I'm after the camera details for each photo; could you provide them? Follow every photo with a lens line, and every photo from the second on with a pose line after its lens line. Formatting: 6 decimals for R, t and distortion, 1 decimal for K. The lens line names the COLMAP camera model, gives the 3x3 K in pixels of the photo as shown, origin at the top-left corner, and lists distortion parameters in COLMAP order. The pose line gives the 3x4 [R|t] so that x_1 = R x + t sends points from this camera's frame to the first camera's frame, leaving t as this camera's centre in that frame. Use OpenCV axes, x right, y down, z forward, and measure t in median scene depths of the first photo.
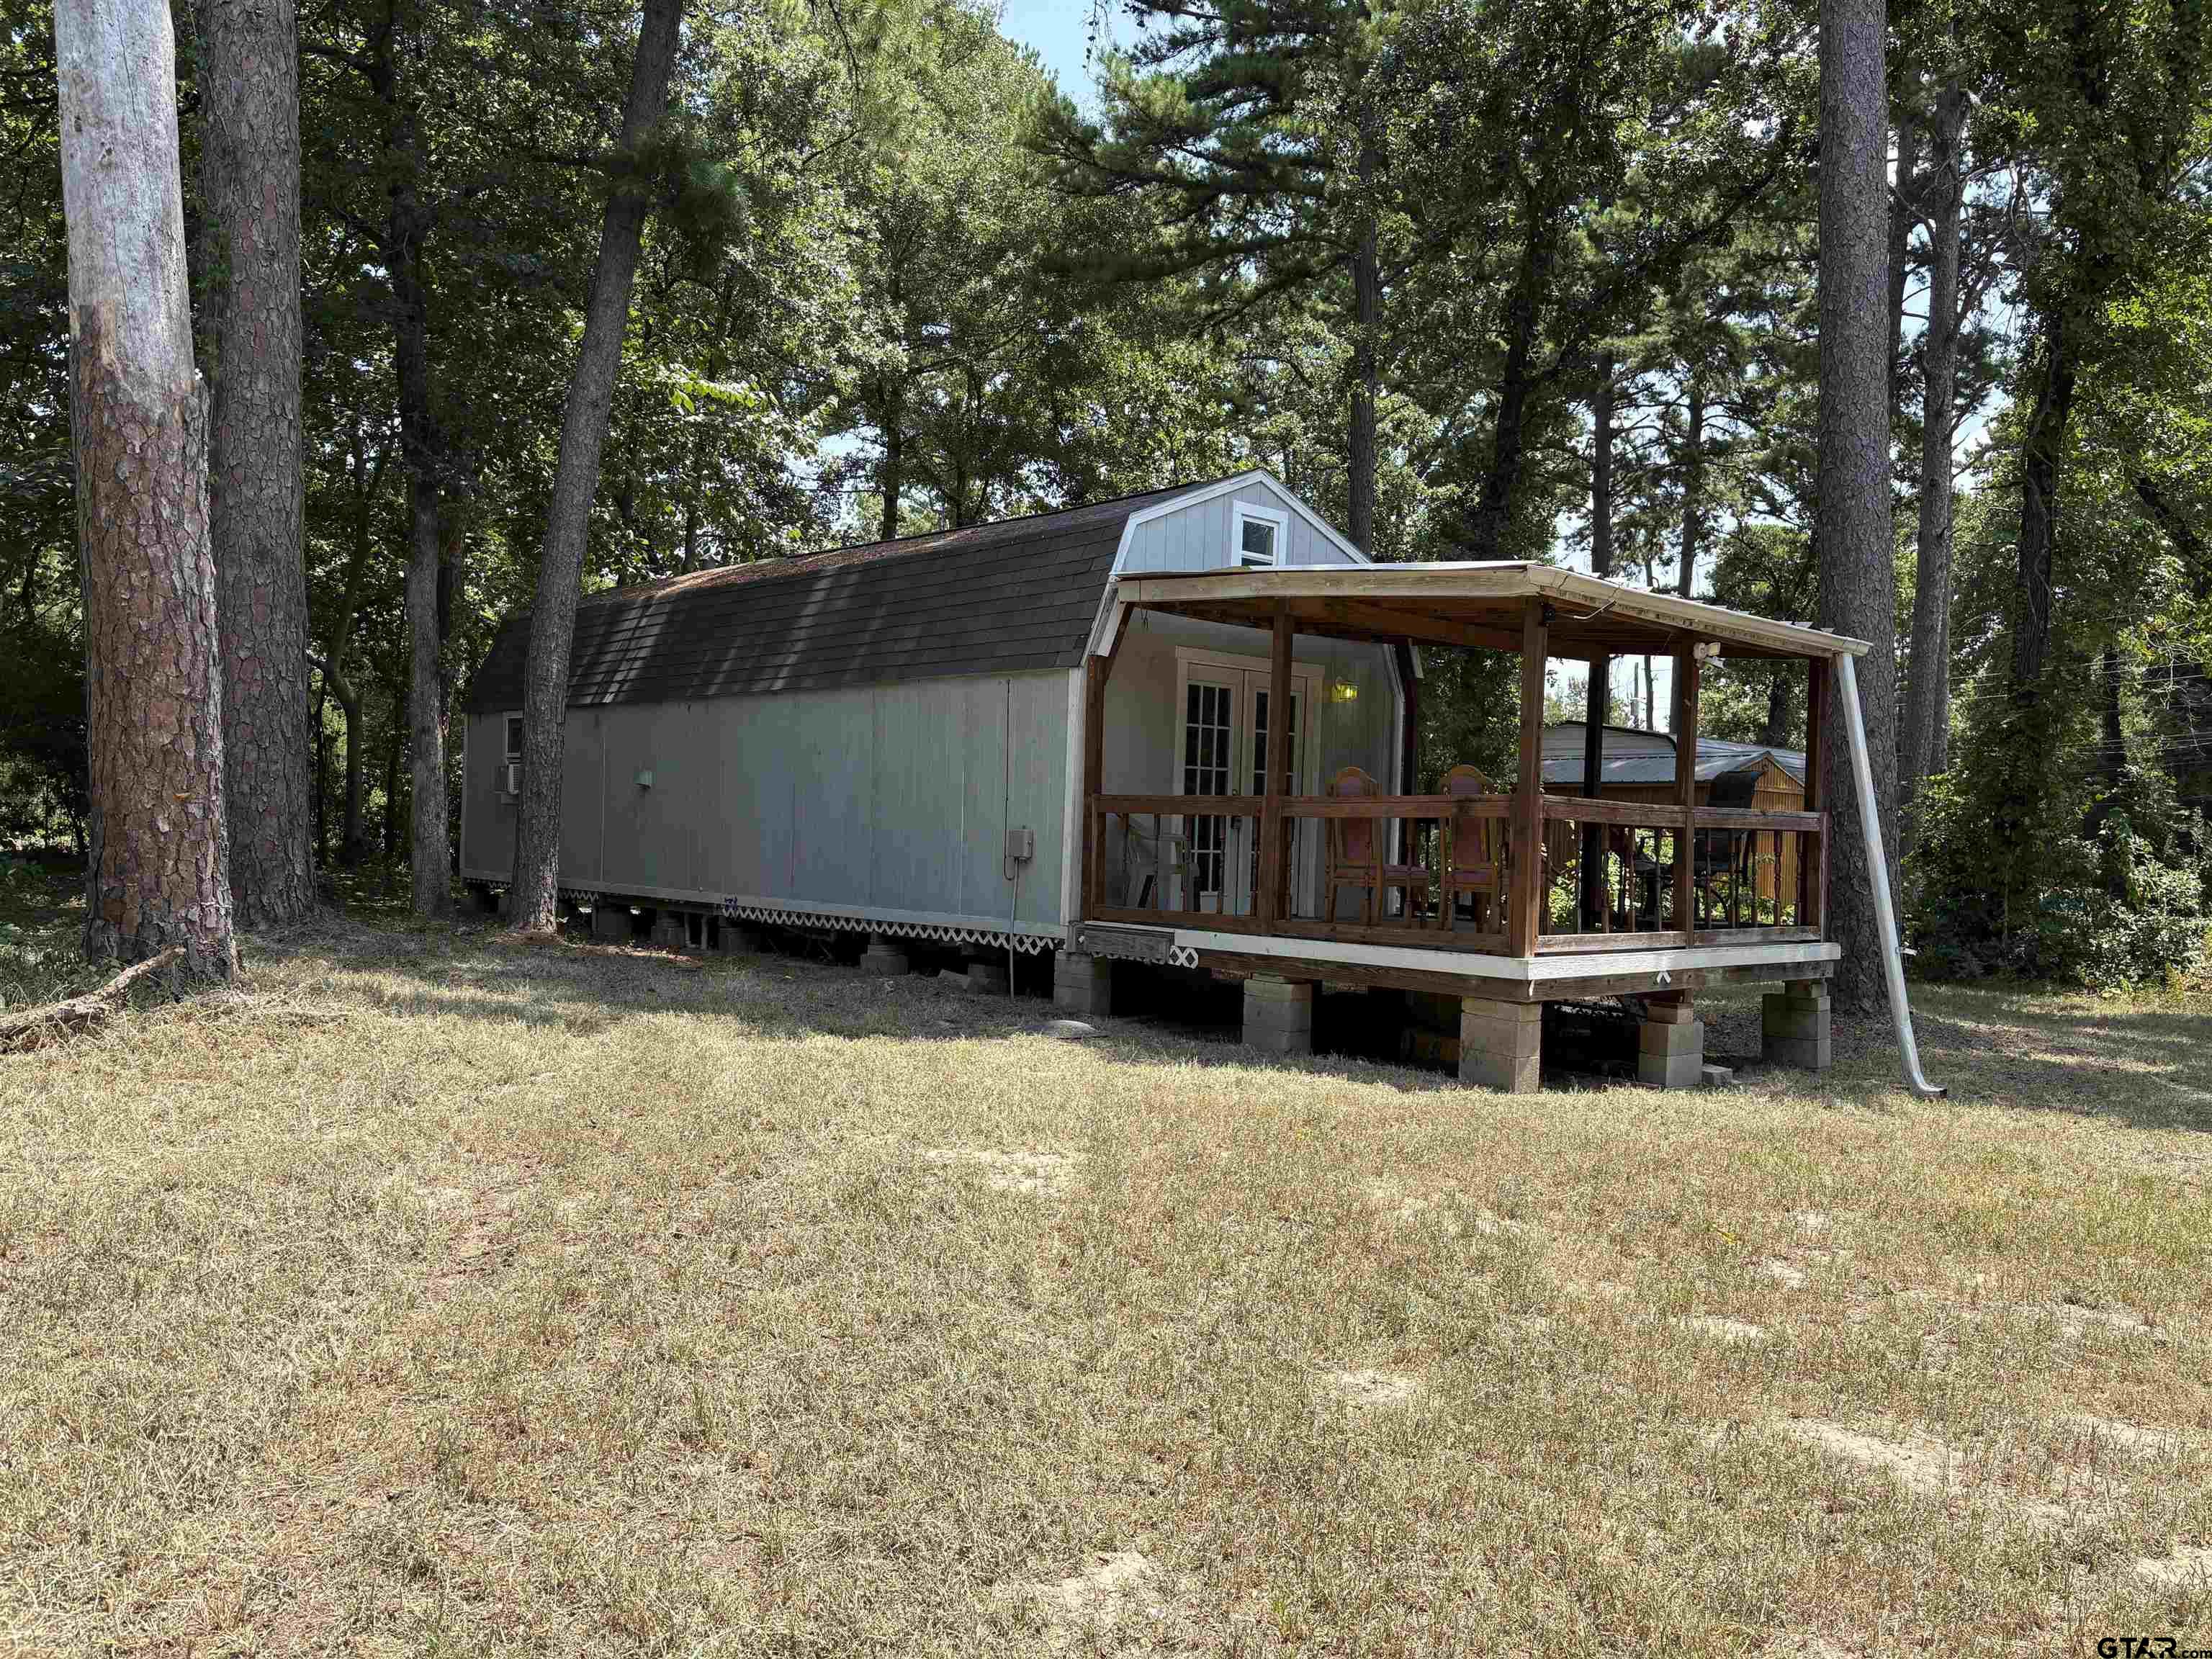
lens RADIAL K [[1667.2, 0, 1106.0], [0, 1667.2, 829.5], [0, 0, 1]] dist [0.027495, 0.001834]
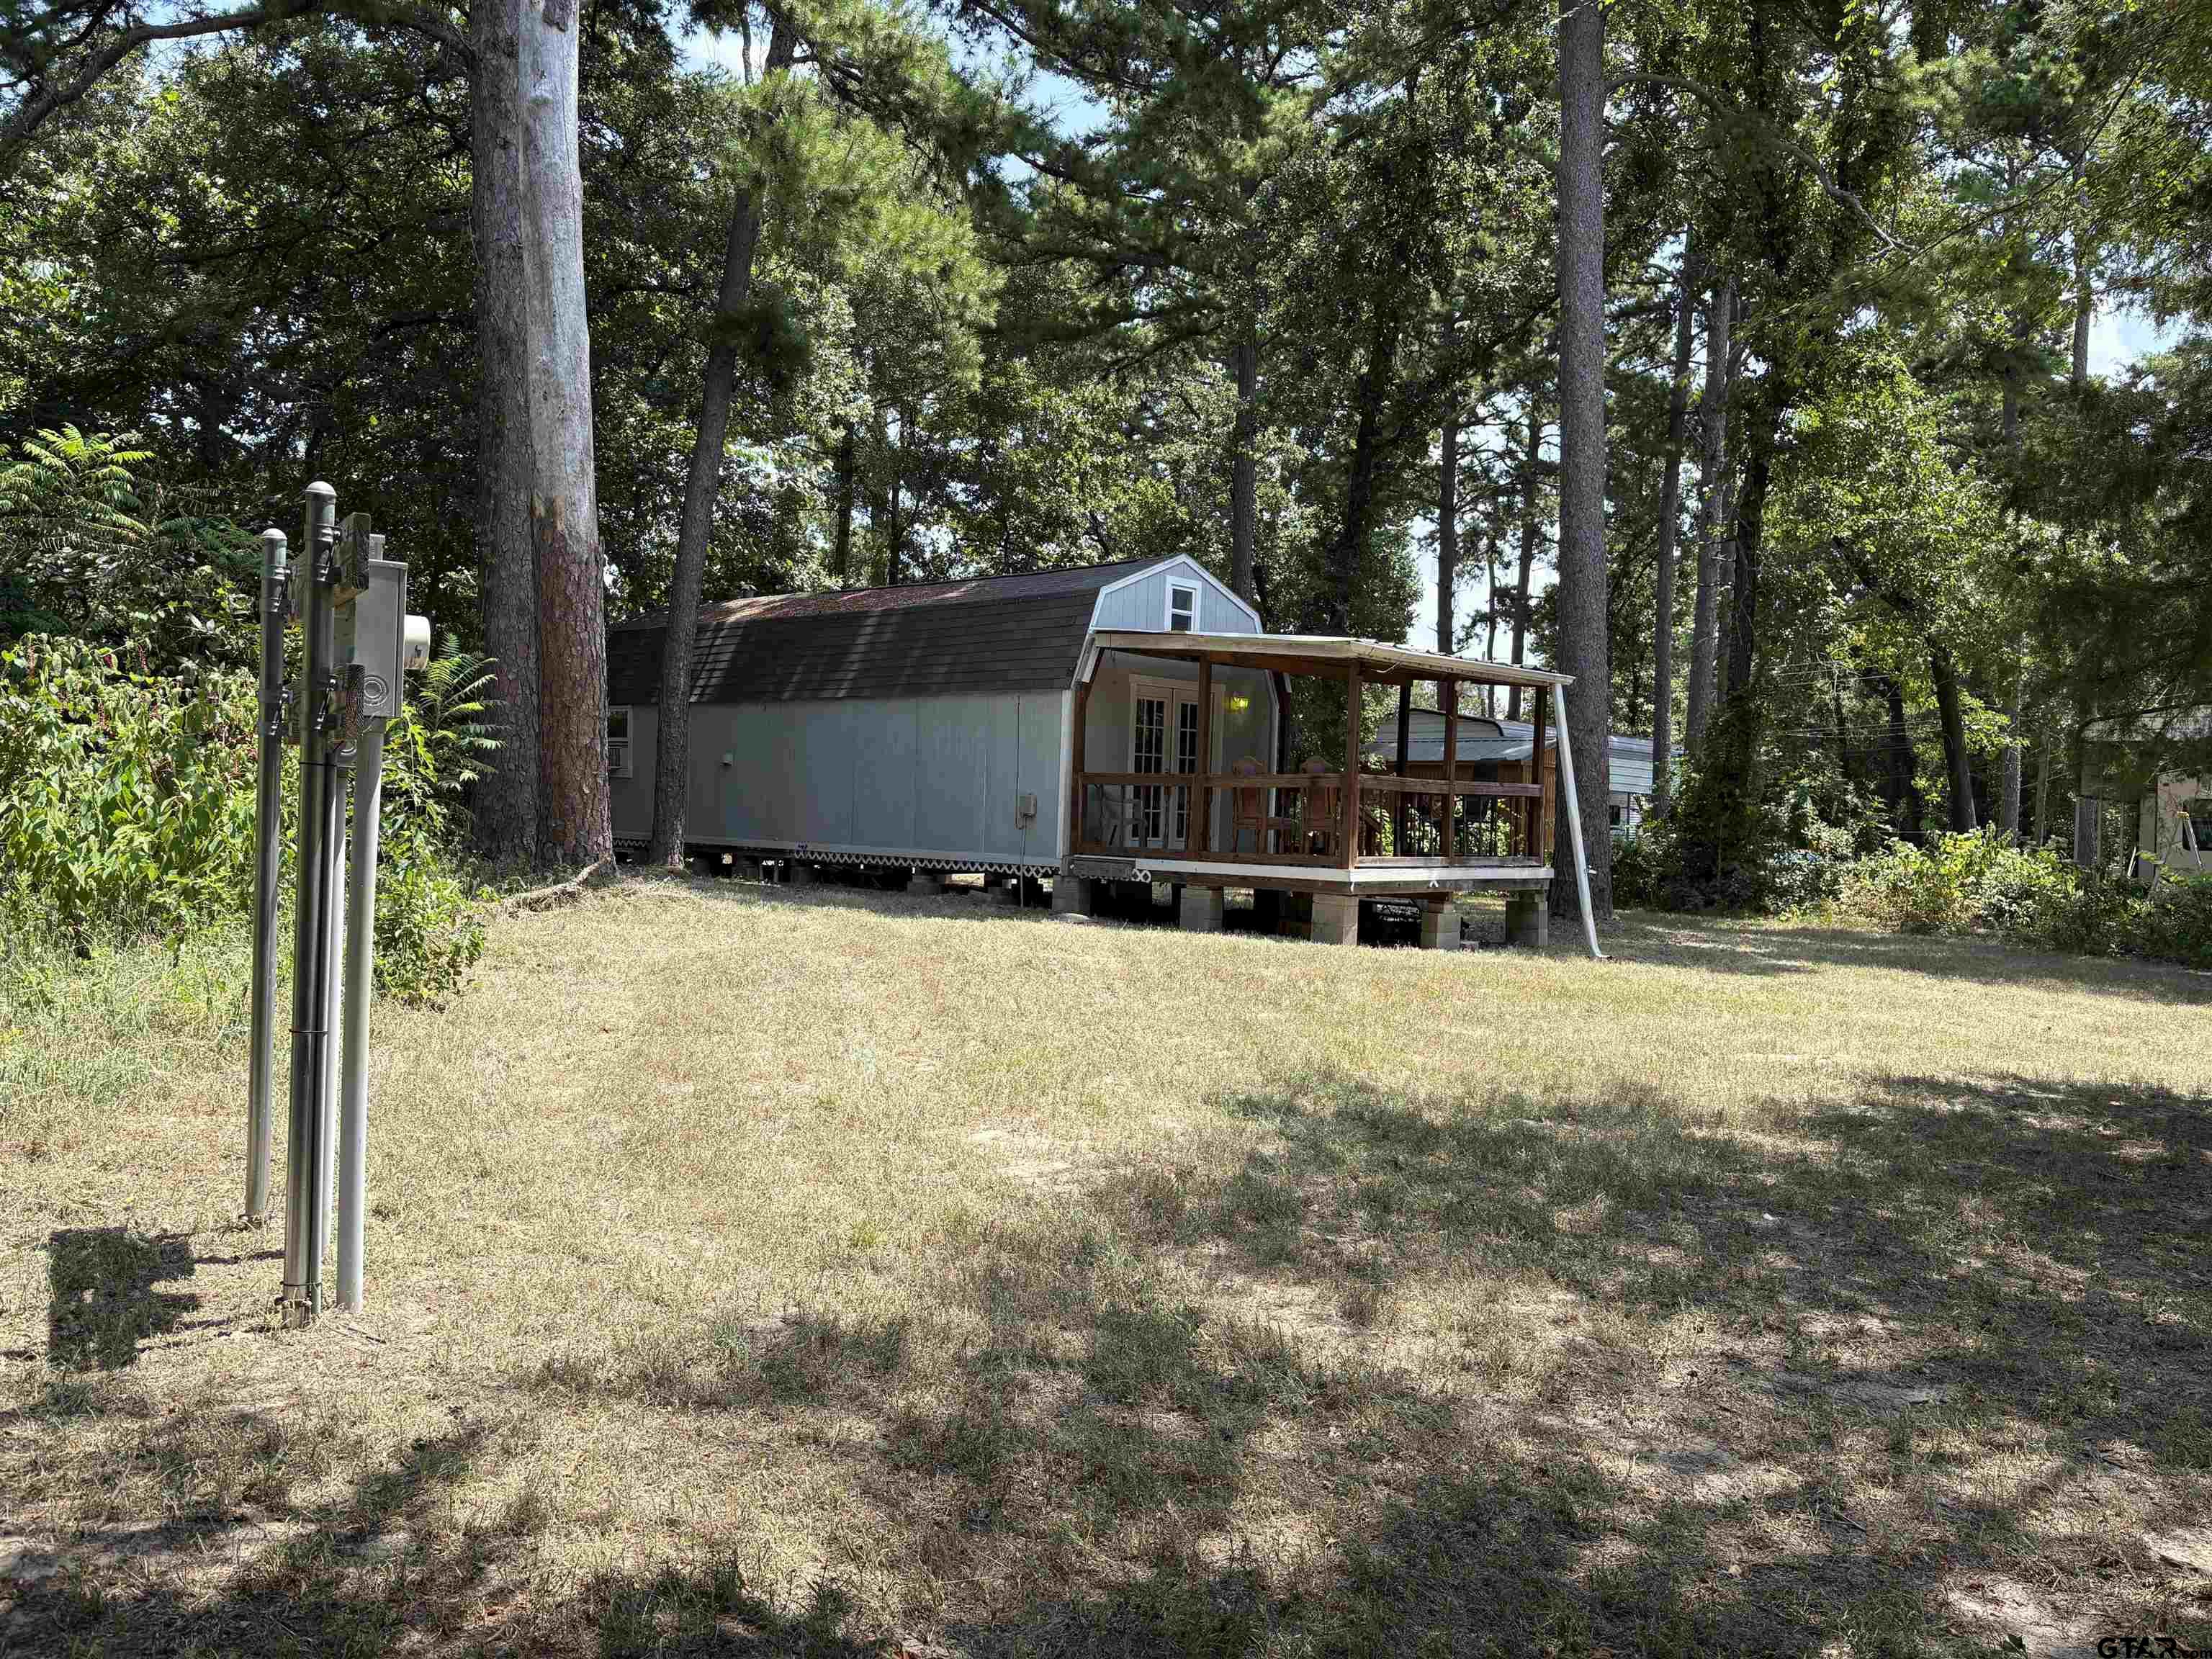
lens RADIAL K [[1650.3, 0, 1106.0], [0, 1650.3, 829.5], [0, 0, 1]] dist [0.077463, 0.000374]
pose [[0.997251, -0.000282, 0.074096, -0.085669], [-0.000933, 0.999866, 0.016354, 0.006011], [-0.074091, -0.016379, 0.997117, -0.466497]]
